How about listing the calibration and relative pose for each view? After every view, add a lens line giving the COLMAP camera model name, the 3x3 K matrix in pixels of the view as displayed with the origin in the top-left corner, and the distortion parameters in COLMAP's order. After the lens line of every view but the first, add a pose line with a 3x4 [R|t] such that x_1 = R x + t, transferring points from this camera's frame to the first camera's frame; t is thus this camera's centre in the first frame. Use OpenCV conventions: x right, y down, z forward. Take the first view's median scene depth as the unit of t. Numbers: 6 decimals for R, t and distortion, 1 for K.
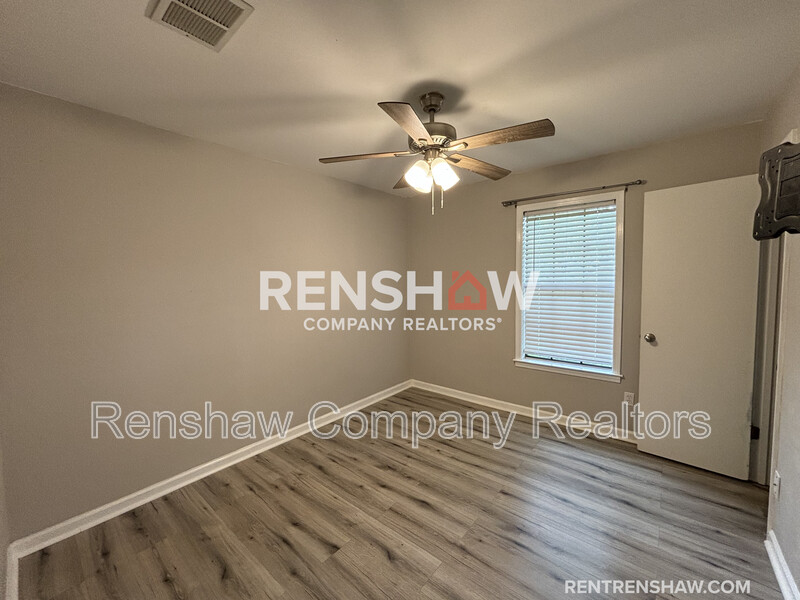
lens RADIAL K [[323.9, 0, 400.3], [0, 323.9, 298.6], [0, 0, 1]] dist [0.003462, -0.000031]
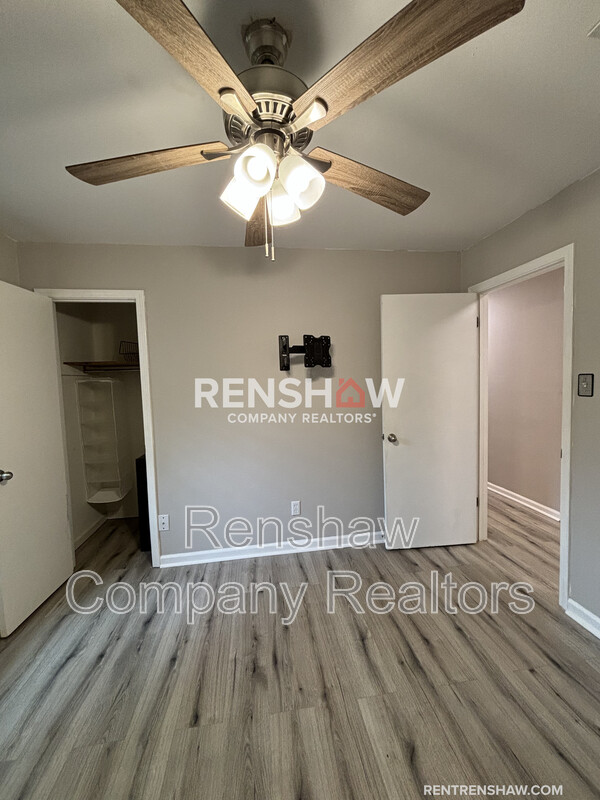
lens RADIAL K [[323.9, 0, 295.2], [0, 323.9, 399.8], [0, 0, 1]] dist [0.003462, -0.000031]
pose [[-0.744785, 0.005673, 0.667281, -0.303519], [0.084134, 0.992782, 0.085466, -0.078832], [-0.661980, 0.119795, -0.739887, 1.489009]]
